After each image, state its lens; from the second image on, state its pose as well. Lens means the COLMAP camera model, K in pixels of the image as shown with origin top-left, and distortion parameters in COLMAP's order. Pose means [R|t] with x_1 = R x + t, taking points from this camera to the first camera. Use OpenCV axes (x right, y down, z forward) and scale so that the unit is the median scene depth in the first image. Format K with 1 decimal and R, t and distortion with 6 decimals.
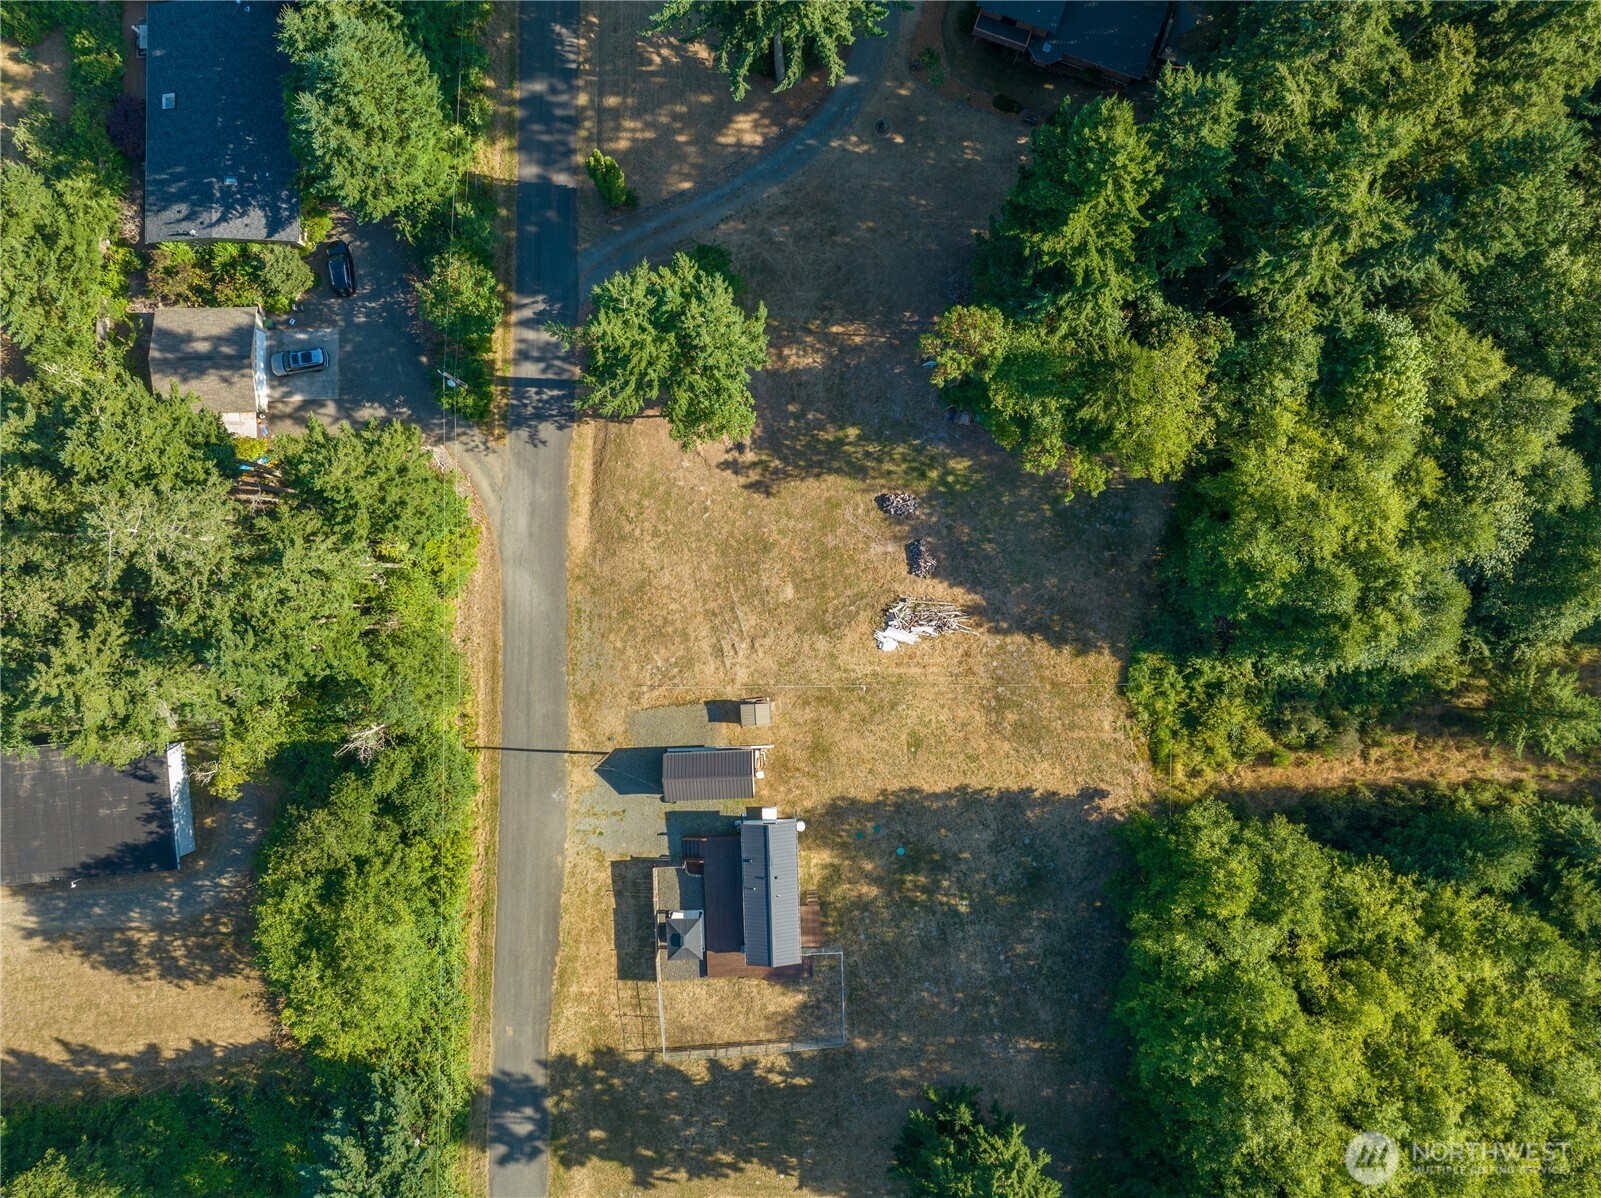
lens RADIAL K [[1121.1, 0, 798.6], [0, 1121.1, 595.0], [0, 0, 1]] dist [-0.049412, 0.022351]
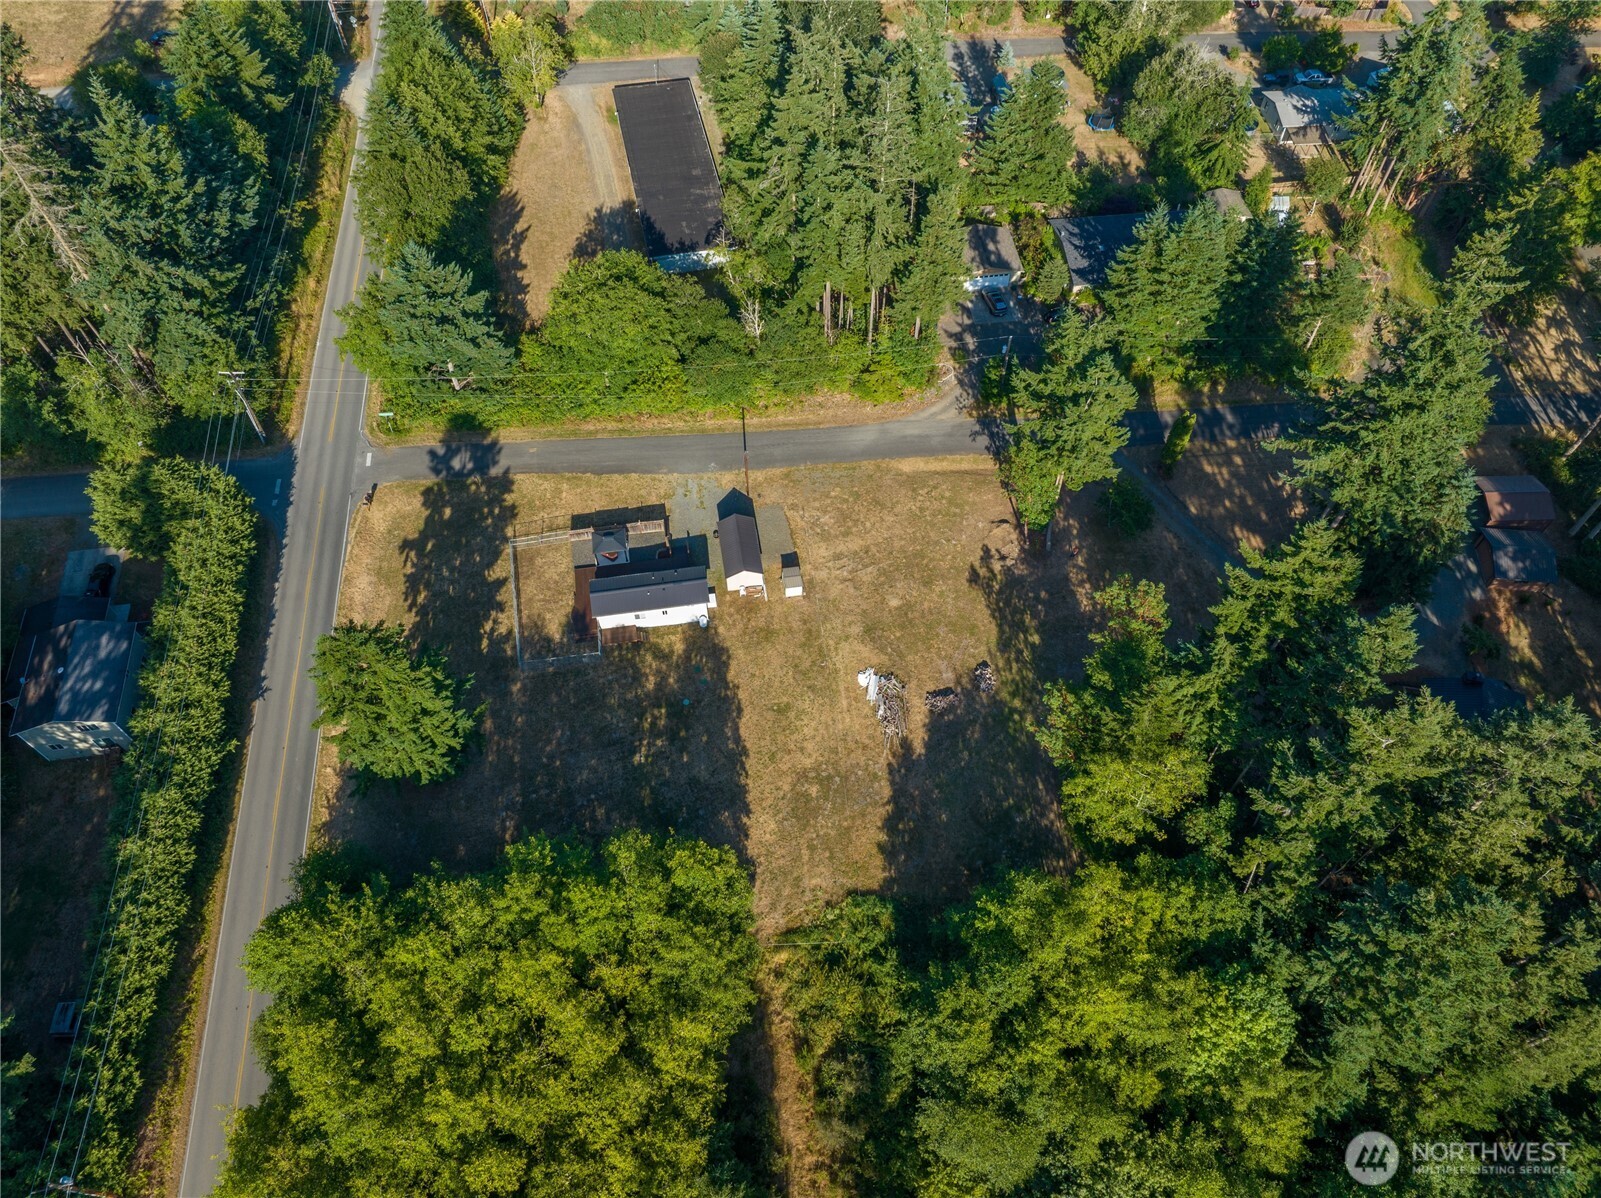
lens RADIAL K [[1121.1, 0, 798.6], [0, 1121.1, 595.0], [0, 0, 1]] dist [-0.049412, 0.022351]
pose [[0.119307, 0.821110, -0.558161, 0.652065], [-0.992852, 0.096817, -0.069795, 0.185037], [-0.003270, 0.562499, 0.826792, -0.003276]]
